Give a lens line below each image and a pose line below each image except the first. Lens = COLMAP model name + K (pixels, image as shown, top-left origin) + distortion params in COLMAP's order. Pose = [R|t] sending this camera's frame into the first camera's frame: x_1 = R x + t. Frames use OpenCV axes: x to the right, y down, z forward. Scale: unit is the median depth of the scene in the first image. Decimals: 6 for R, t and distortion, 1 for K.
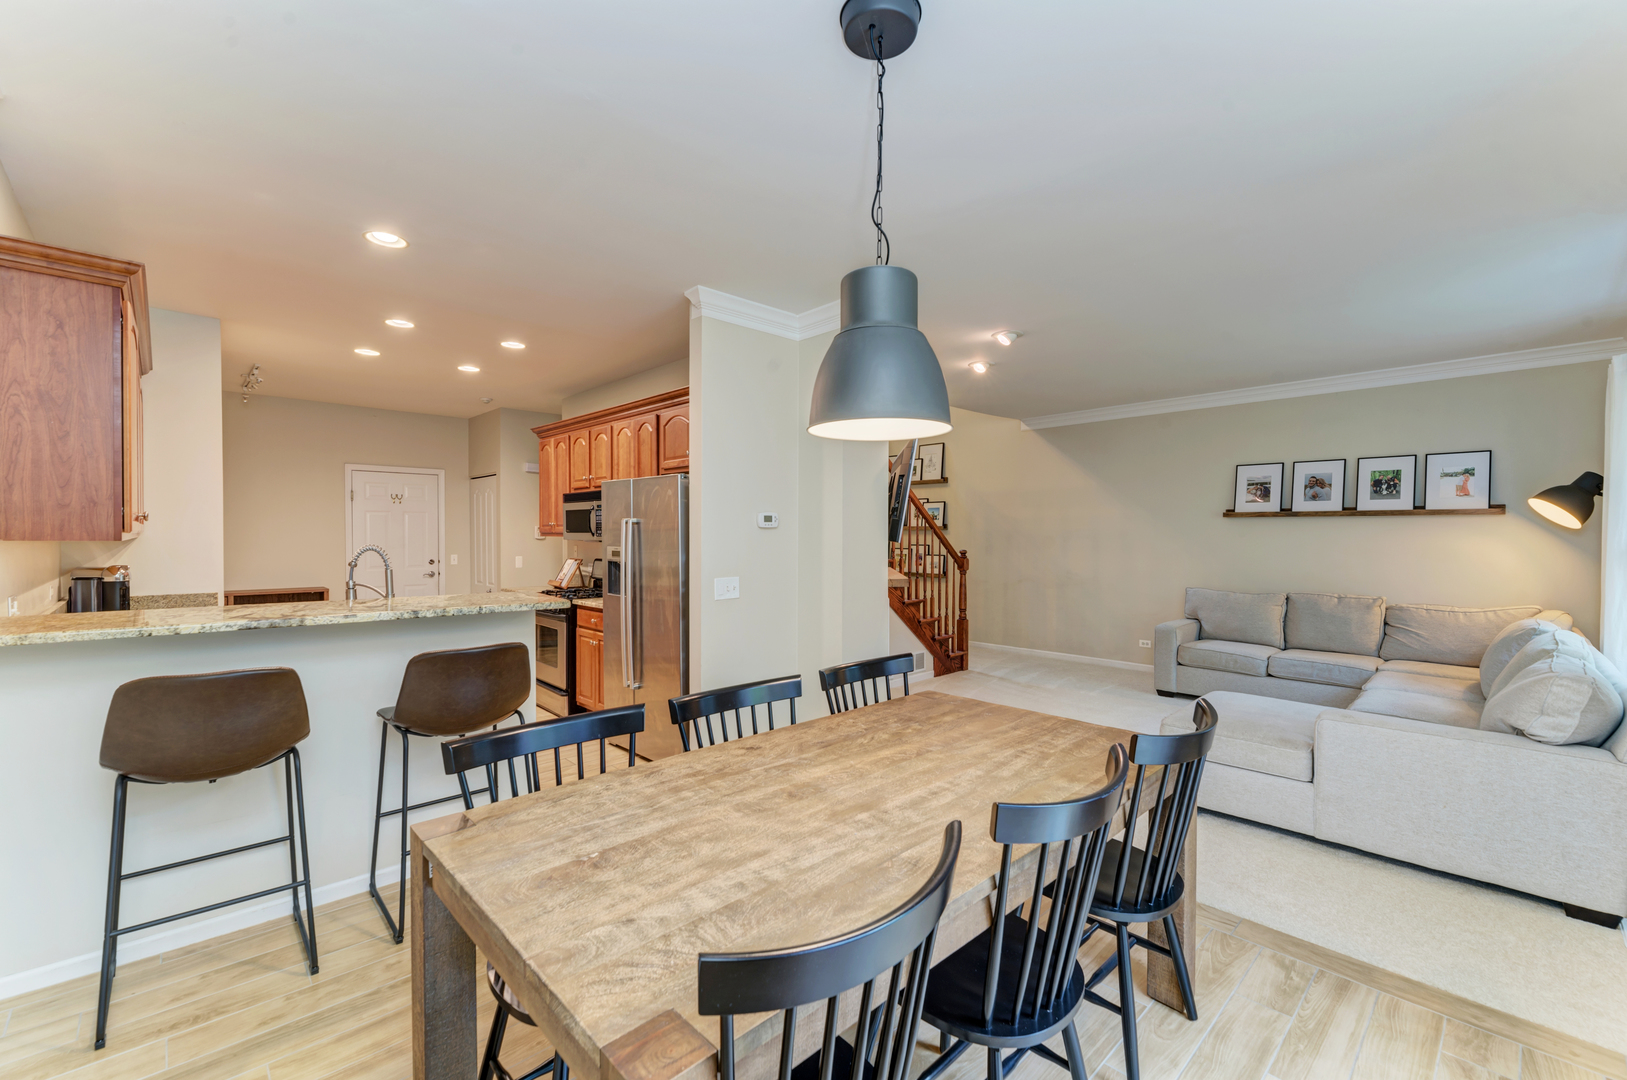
lens RADIAL K [[680.5, 0, 818.2], [0, 680.5, 546.6], [0, 0, 1]] dist [0.001584, -0.000697]
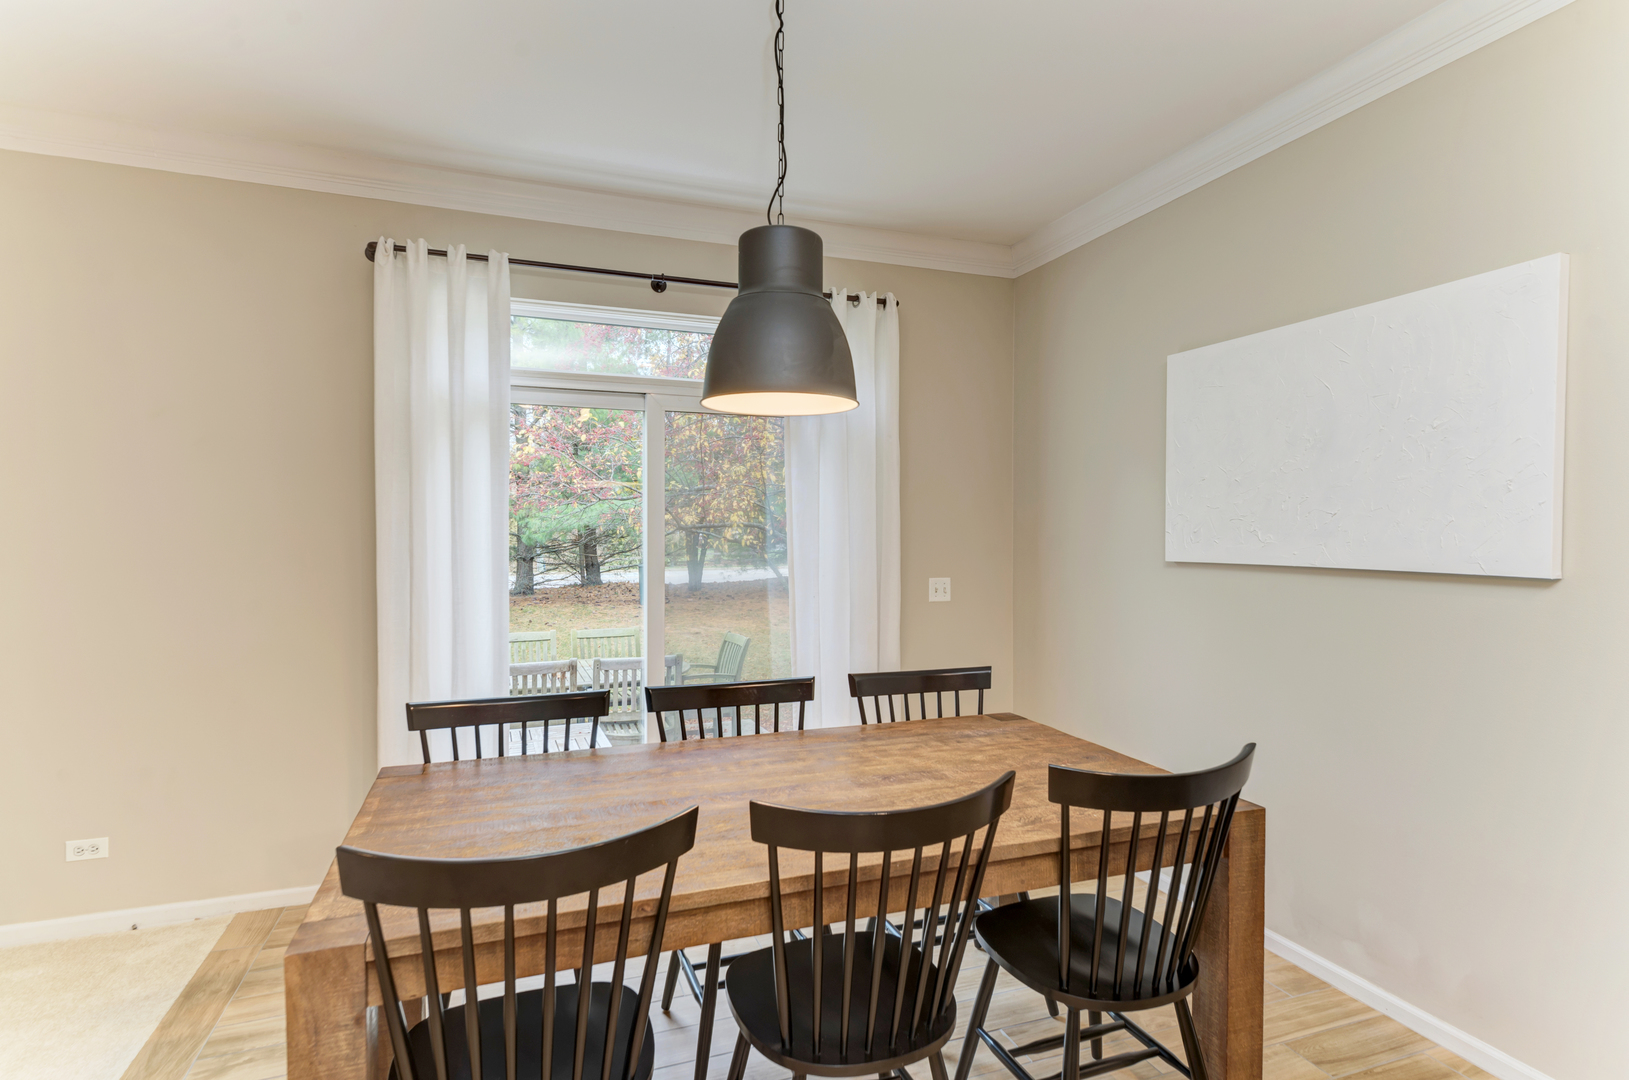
lens RADIAL K [[843.0, 0, 816.1], [0, 843.0, 547.4], [0, 0, 1]] dist [0.027968, 0.000193]
pose [[-0.916060, -0.013002, 0.400831, -0.135203], [0.002006, 0.999313, 0.037000, -0.006976], [-0.401036, 0.034698, -0.915405, 0.667242]]
